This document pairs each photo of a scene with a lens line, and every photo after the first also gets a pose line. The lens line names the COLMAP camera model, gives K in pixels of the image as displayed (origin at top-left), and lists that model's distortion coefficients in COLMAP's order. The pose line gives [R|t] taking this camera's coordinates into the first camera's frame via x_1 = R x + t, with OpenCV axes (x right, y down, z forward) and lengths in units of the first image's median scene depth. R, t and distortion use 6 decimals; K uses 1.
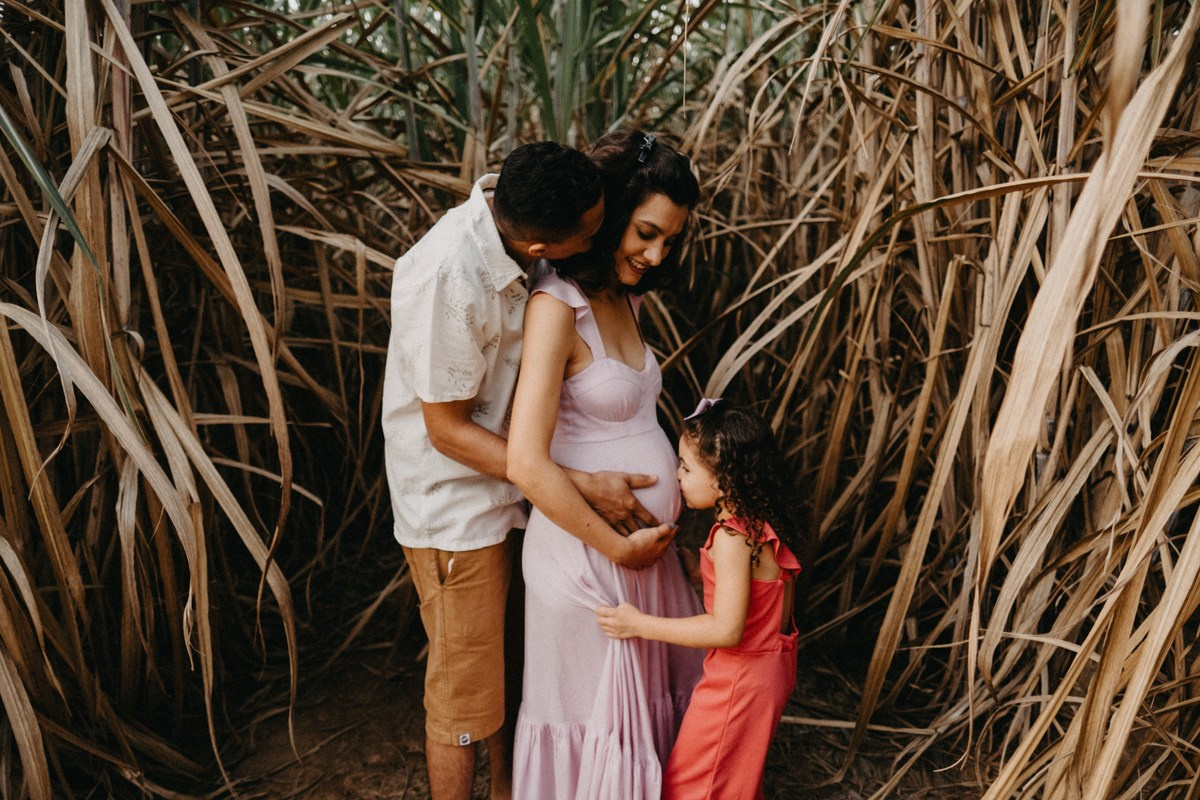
lens RADIAL K [[850.1, 0, 598.6], [0, 850.1, 401.0], [0, 0, 1]] dist [-0.000823, 0.002273]
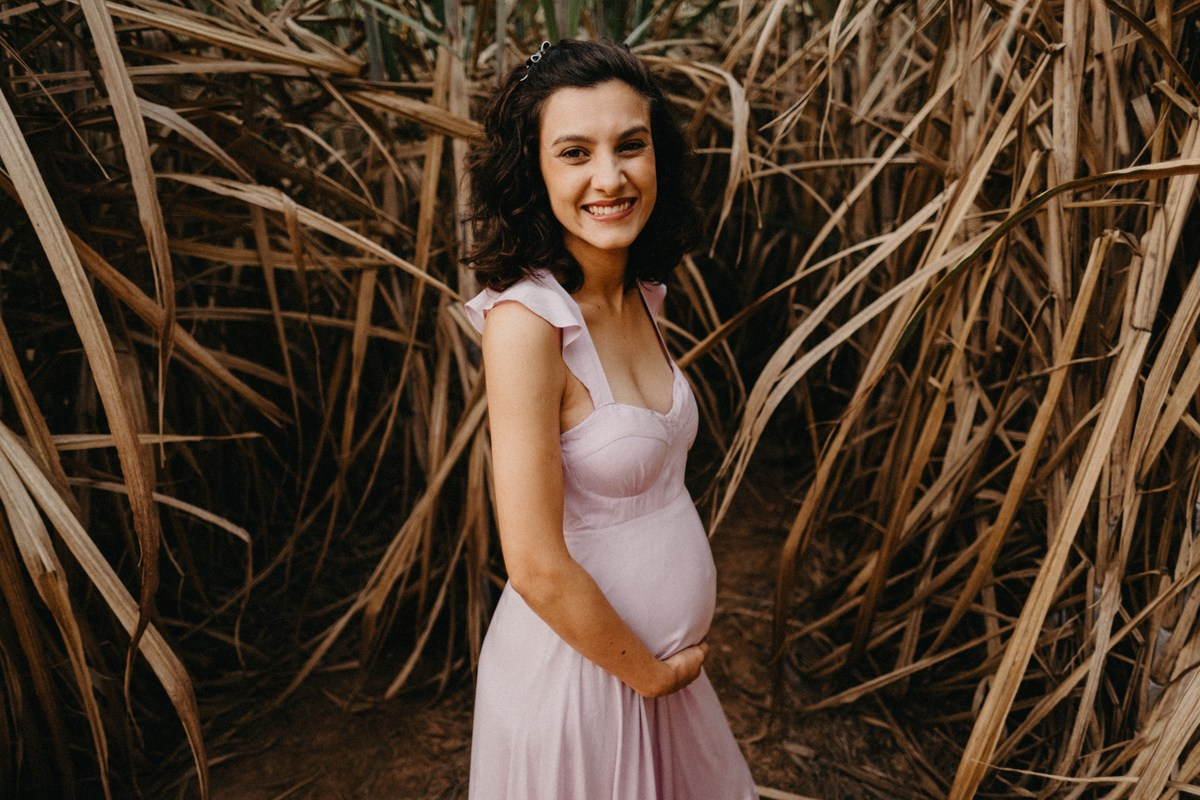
lens RADIAL K [[874.0, 0, 599.8], [0, 874.0, 399.7], [0, 0, 1]] dist [-0.009178, 0.008120]
pose [[0.999639, 0.018763, -0.019221, 0.007606], [-0.016750, 0.994846, 0.100008, -0.091009], [0.020998, -0.099650, 0.994801, 0.230556]]
